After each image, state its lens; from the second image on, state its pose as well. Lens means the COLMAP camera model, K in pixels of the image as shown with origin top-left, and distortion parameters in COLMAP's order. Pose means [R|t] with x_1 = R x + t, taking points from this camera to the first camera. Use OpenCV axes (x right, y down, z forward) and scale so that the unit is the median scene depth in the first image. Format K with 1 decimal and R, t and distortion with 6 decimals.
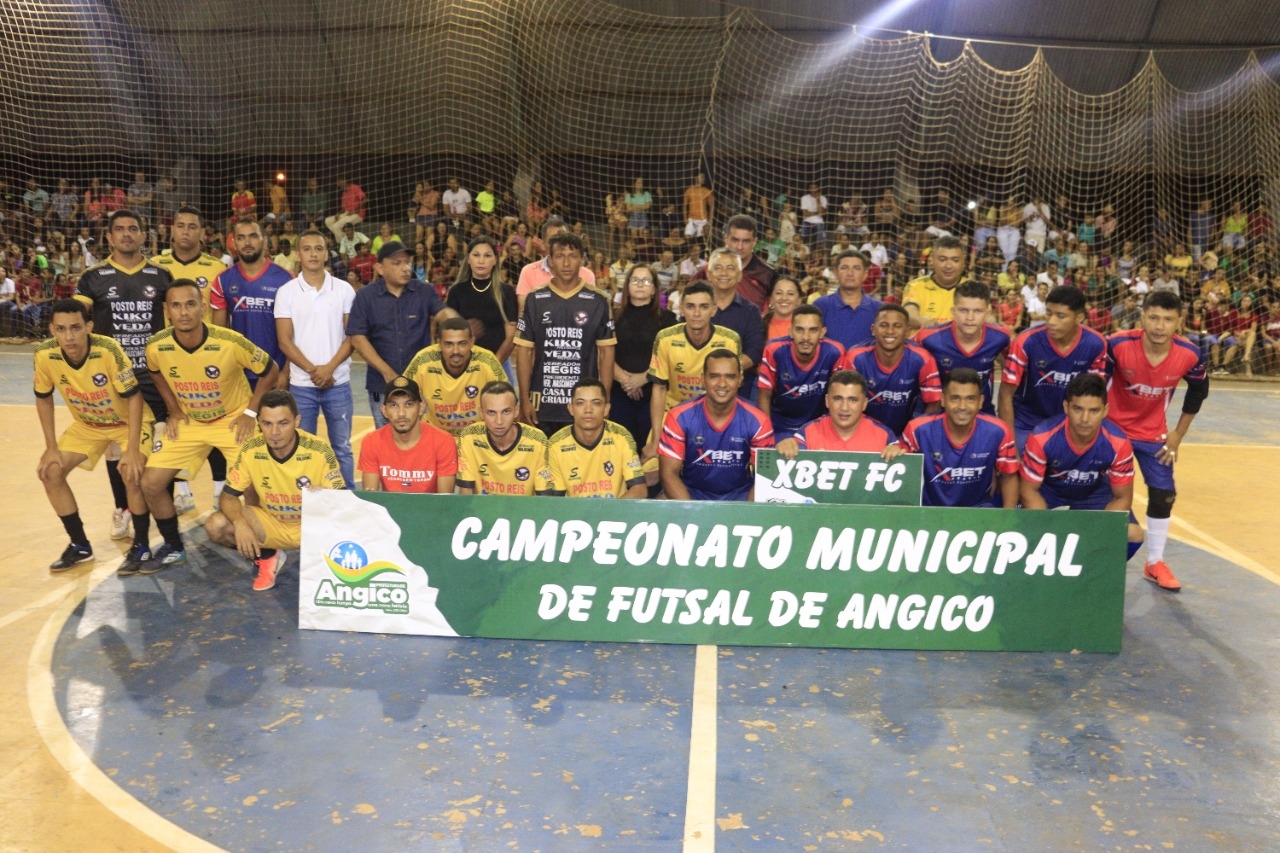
lens RADIAL K [[1059.7, 0, 621.8], [0, 1059.7, 450.4], [0, 0, 1]] dist [-0.162116, 0.145244]
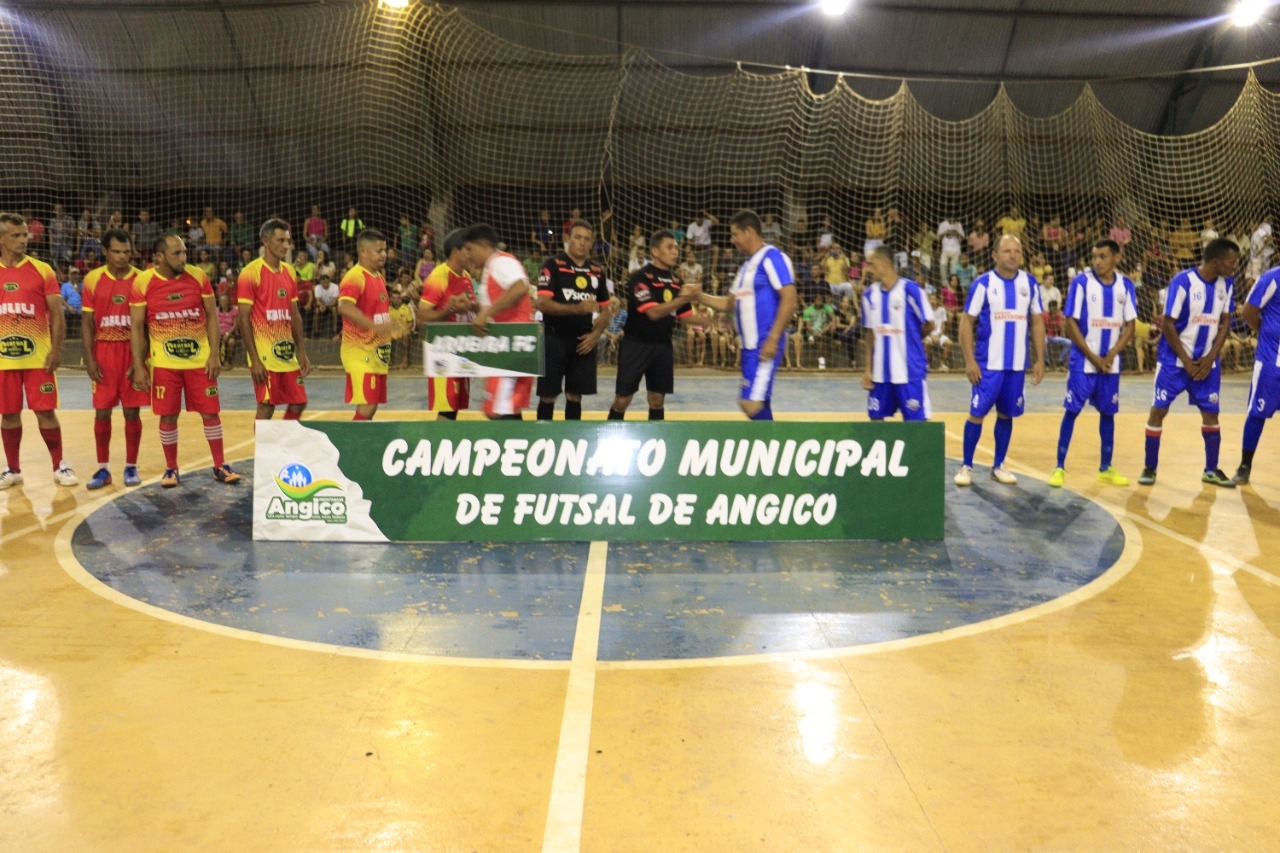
lens RADIAL K [[1059.7, 0, 588.9], [0, 1059.7, 428.2], [0, 0, 1]] dist [-0.162116, 0.145244]
pose [[0.998582, -0.017949, 0.050117, 0.012539], [0.021236, 0.997604, -0.065836, 0.134193], [-0.048815, 0.066806, 0.996571, -0.201044]]
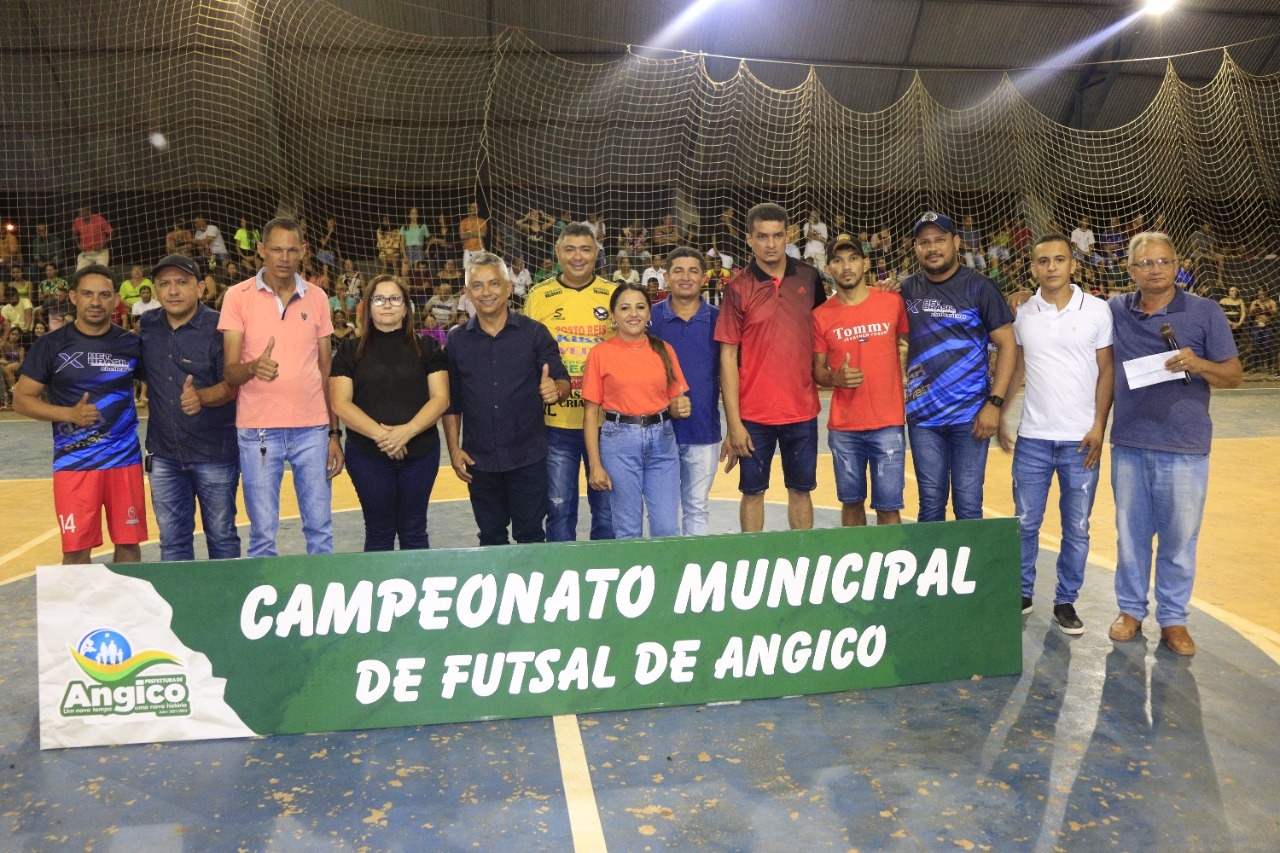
lens RADIAL K [[1059.7, 0, 617.5], [0, 1059.7, 448.4], [0, 0, 1]] dist [-0.162116, 0.145244]
pose [[0.976017, -0.062171, 0.208627, -0.038127], [0.070826, 0.996900, -0.034267, 0.005425], [-0.205850, 0.048222, 0.977395, 0.166744]]
